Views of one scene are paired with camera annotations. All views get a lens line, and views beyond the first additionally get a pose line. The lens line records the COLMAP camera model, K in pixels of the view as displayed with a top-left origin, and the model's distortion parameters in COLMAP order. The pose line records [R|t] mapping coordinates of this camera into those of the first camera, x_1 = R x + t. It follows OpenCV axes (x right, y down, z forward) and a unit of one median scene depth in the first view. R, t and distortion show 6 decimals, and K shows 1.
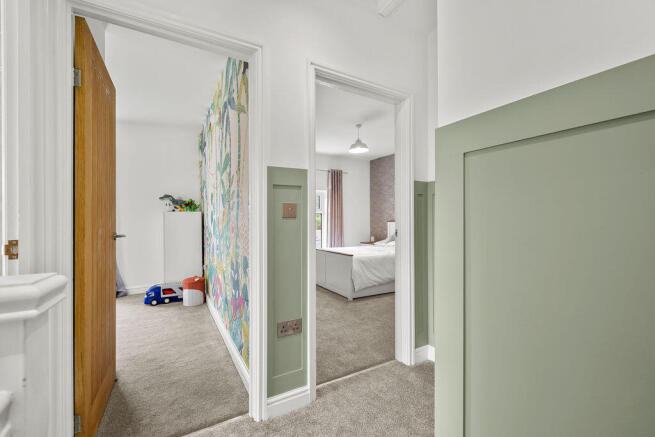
lens RADIAL K [[277.3, 0, 325.3], [0, 277.3, 219.9], [0, 0, 1]] dist [-0.009150, -0.000960]
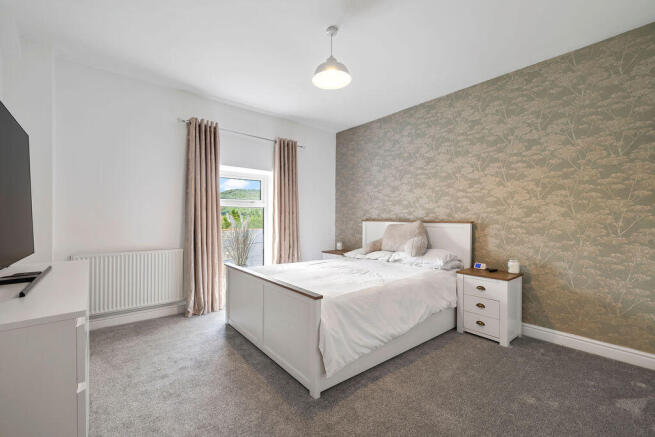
lens RADIAL K [[277.3, 0, 321.2], [0, 277.3, 218.9], [0, 0, 1]] dist [-0.009150, -0.000960]
pose [[0.987403, 0.006448, 0.158095, 0.017322], [-0.006709, 0.999977, 0.001114, 0.001153], [-0.158084, -0.002161, 0.987423, 0.354532]]
